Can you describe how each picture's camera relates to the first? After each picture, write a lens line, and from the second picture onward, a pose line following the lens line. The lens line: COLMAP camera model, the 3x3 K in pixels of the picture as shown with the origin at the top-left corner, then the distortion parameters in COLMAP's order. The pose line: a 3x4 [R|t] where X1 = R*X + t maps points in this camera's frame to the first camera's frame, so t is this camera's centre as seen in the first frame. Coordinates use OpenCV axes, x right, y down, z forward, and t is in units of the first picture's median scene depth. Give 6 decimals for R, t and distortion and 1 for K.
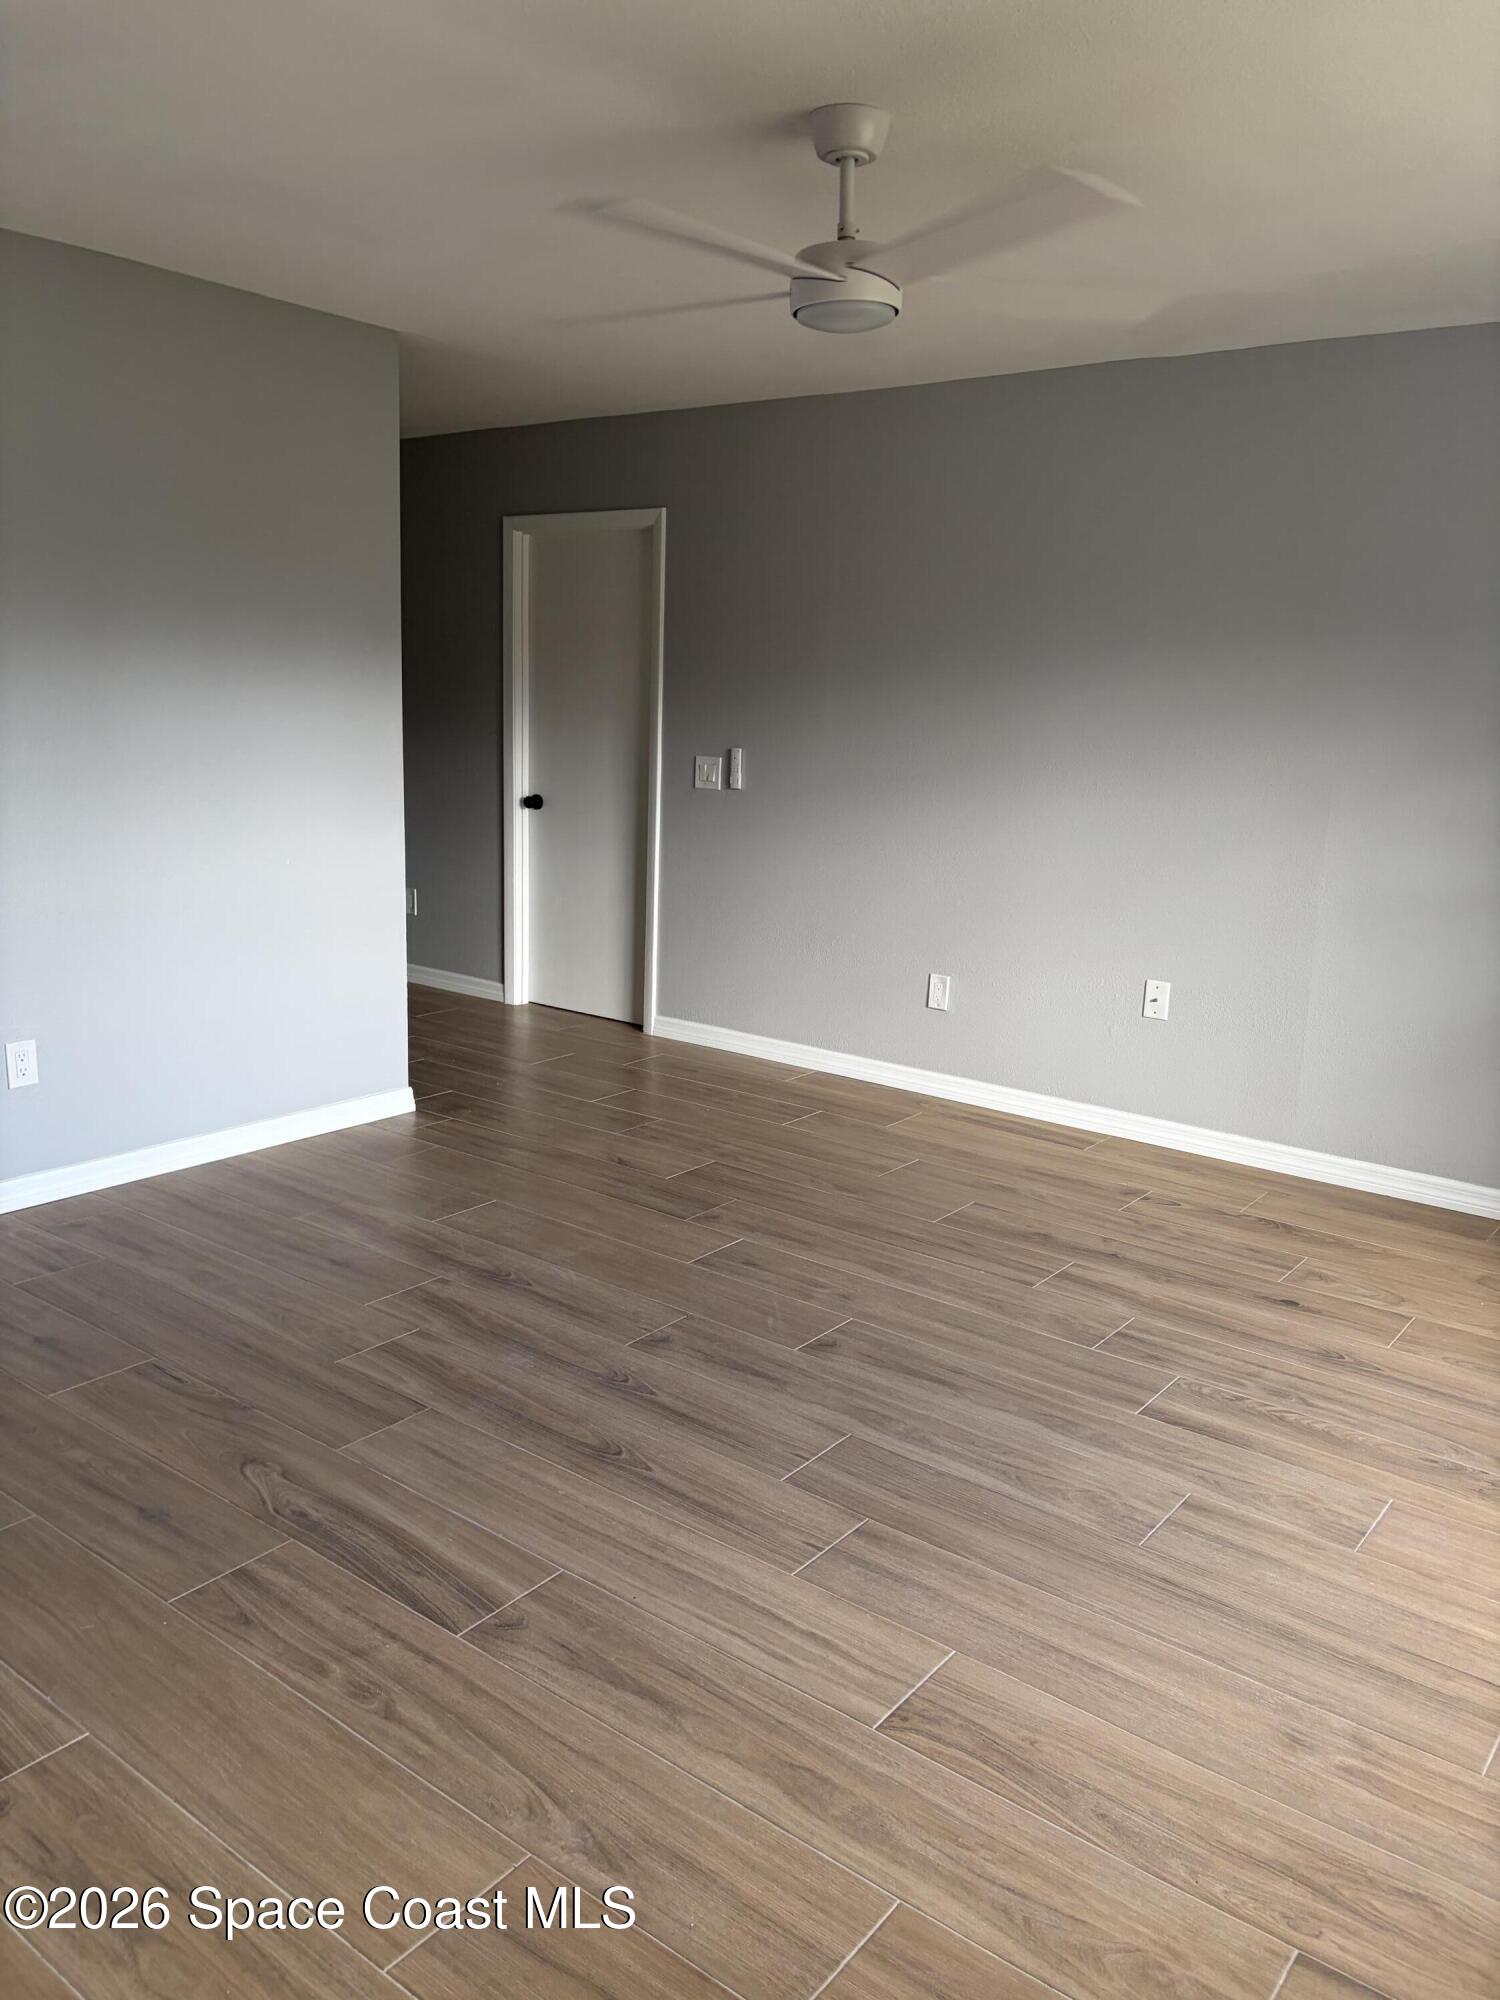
lens RADIAL K [[1515.0, 0, 753.7], [0, 1515.0, 1000.8], [0, 0, 1]] dist [0.049652, -0.059197]
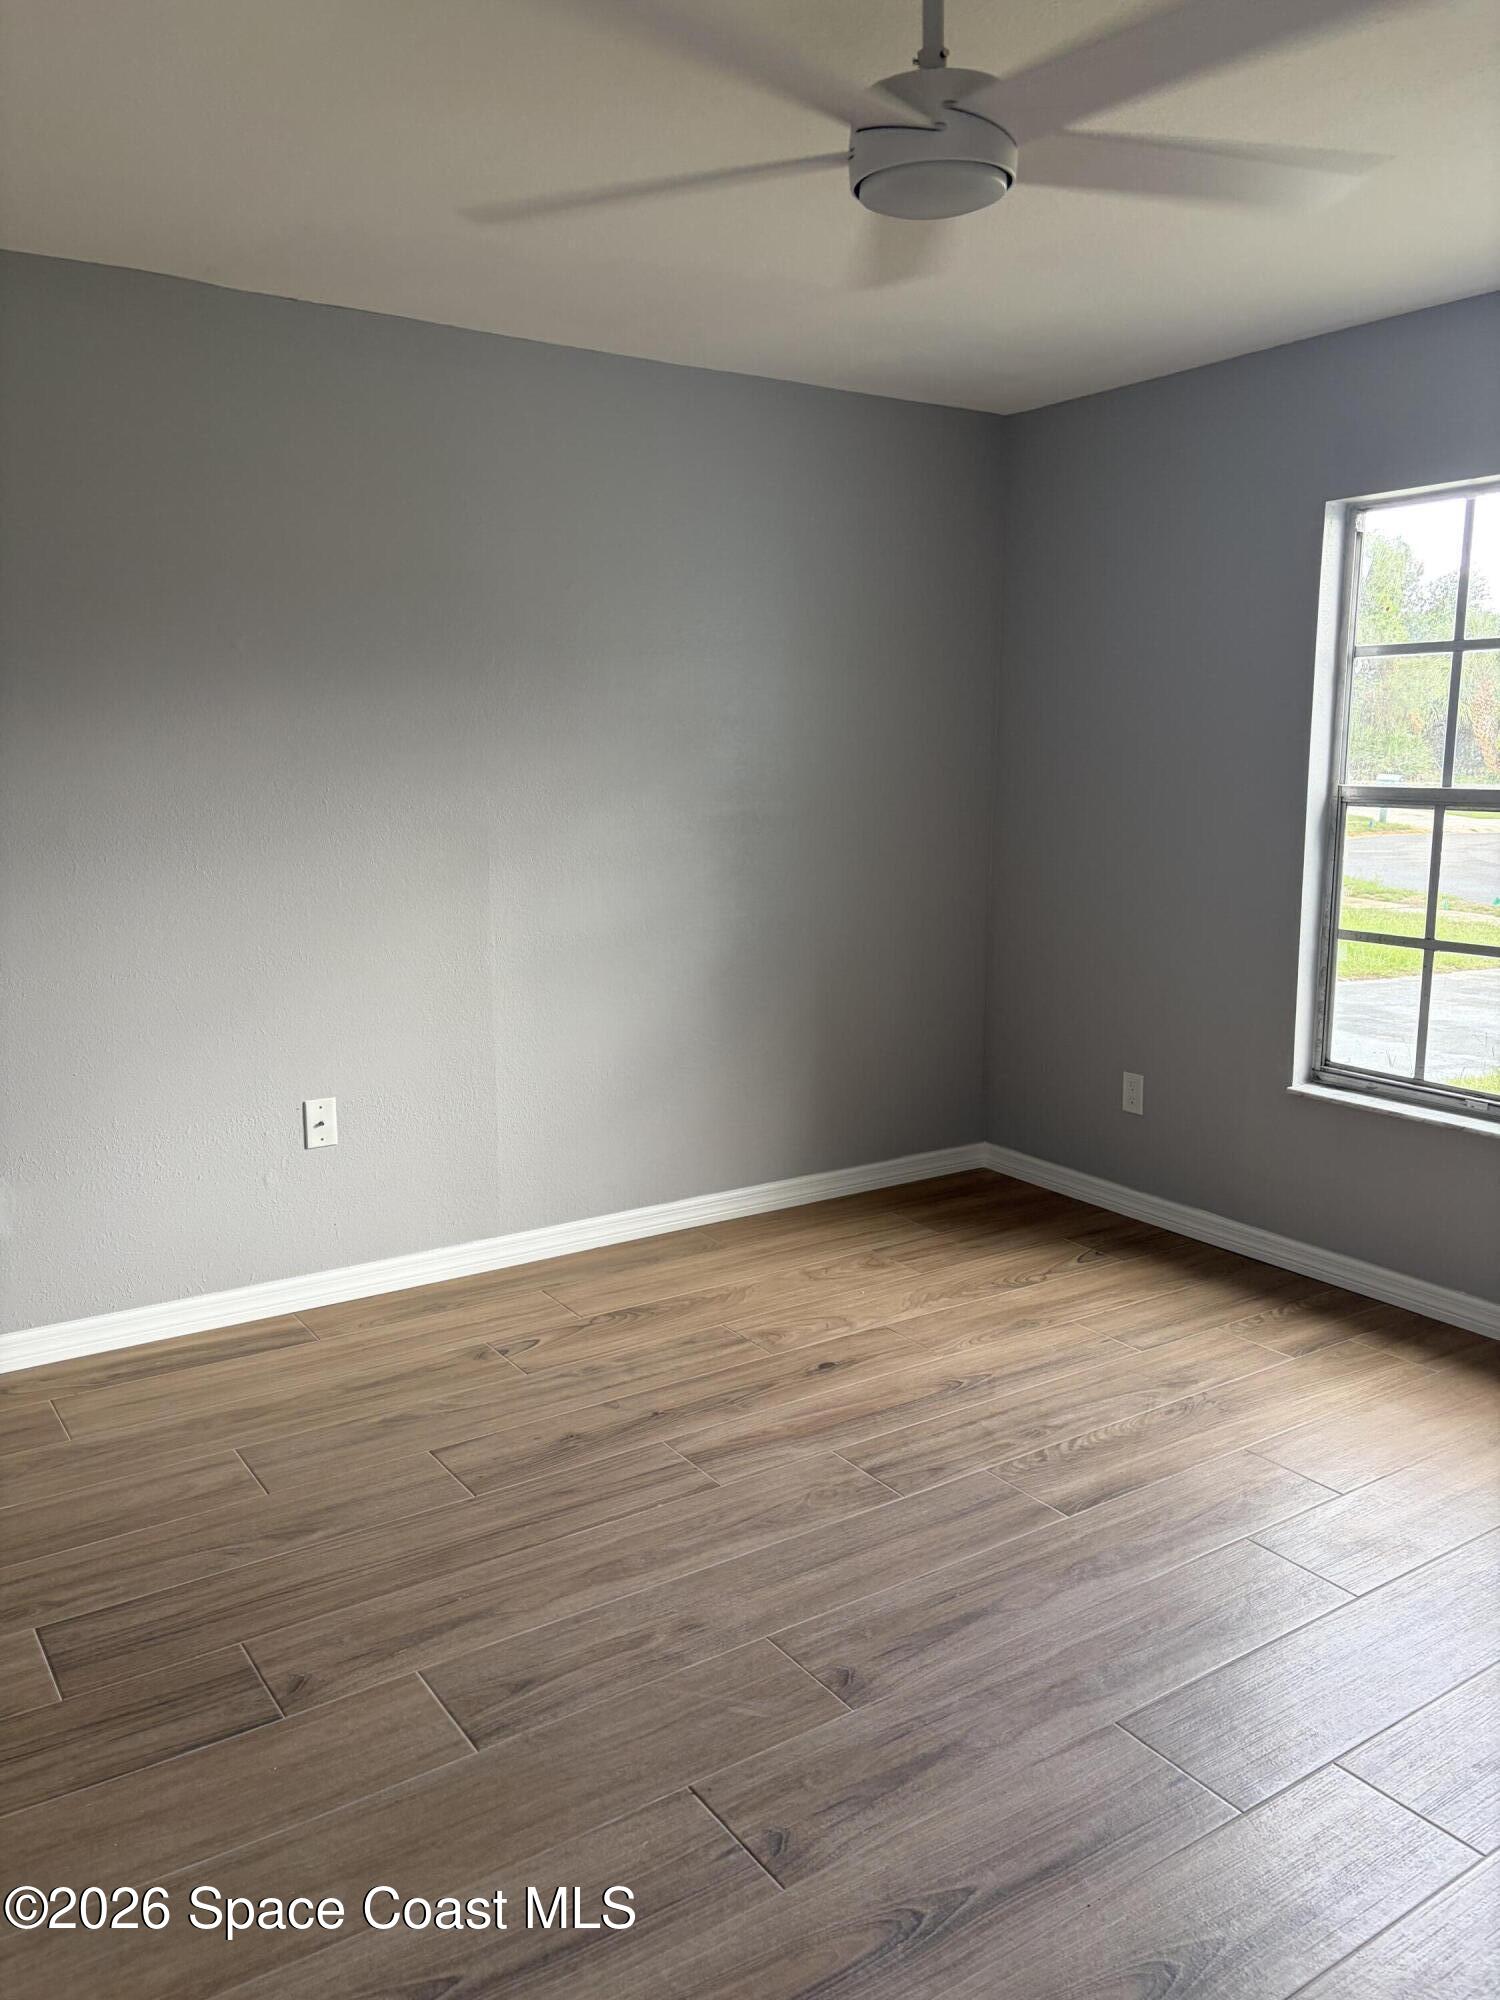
lens RADIAL K [[1515.0, 0, 749.1], [0, 1515.0, 989.6], [0, 0, 1]] dist [0.049652, -0.059197]
pose [[0.309973, -0.188455, 0.931881, -0.464931], [0.199651, 0.971206, 0.129997, -0.151291], [-0.929546, 0.145755, 0.338673, 0.625944]]
